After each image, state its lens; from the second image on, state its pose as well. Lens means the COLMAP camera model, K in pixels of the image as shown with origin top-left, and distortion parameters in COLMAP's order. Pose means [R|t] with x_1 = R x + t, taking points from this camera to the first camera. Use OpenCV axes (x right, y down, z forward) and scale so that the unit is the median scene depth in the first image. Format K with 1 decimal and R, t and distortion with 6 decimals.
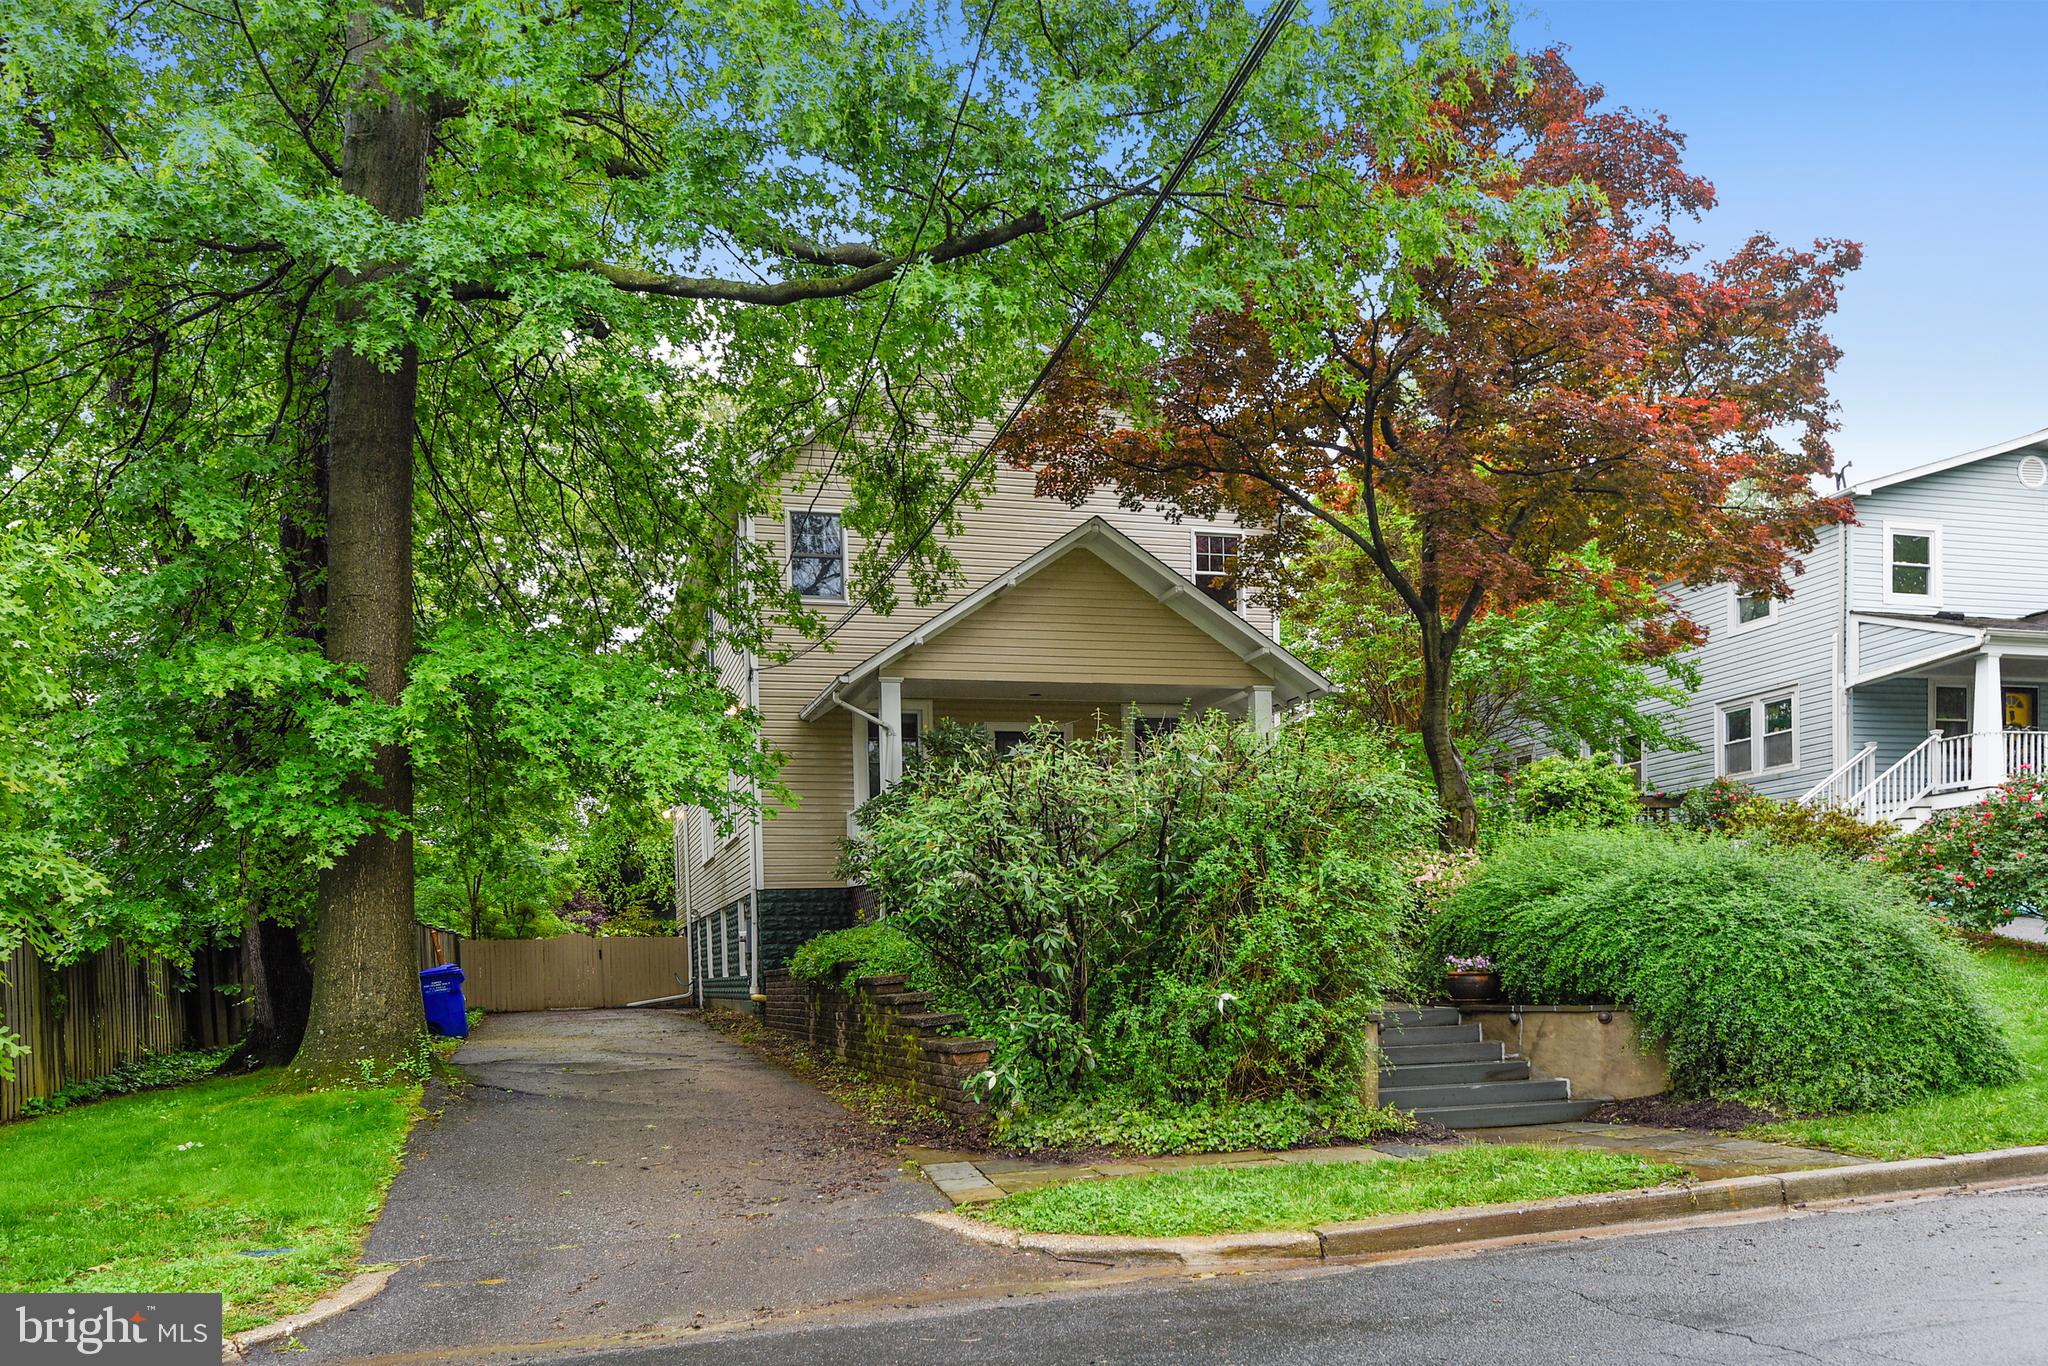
lens RADIAL K [[1508.5, 0, 1024.4], [0, 1508.5, 684.4], [0, 0, 1]] dist [-0.005706, -0.002024]
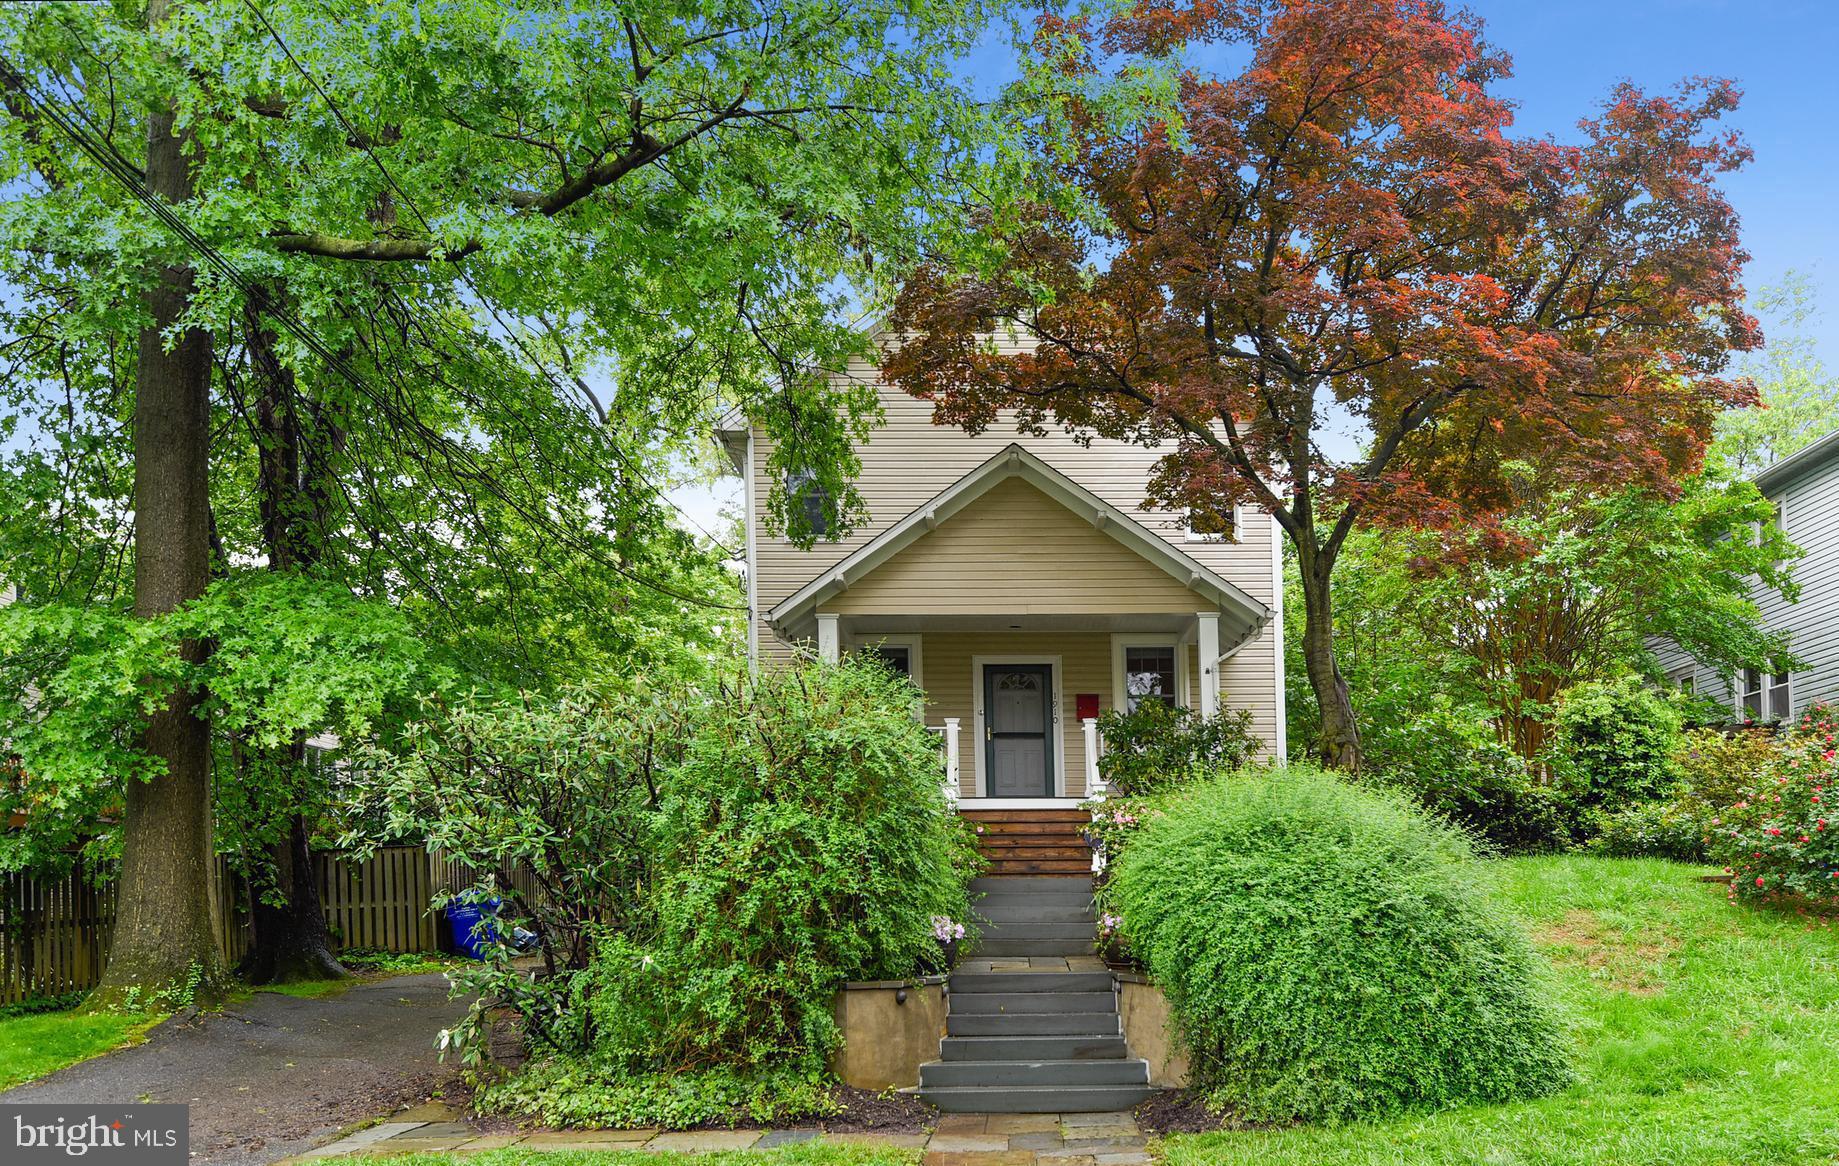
lens RADIAL K [[1477.9, 0, 909.5], [0, 1477.9, 590.7], [0, 0, 1]] dist [-0.003474, -0.002949]
pose [[0.972600, -0.028344, -0.230749, 0.215798], [0.024597, 0.999515, -0.019098, 0.000457], [0.231178, 0.012899, 0.972826, 0.063159]]
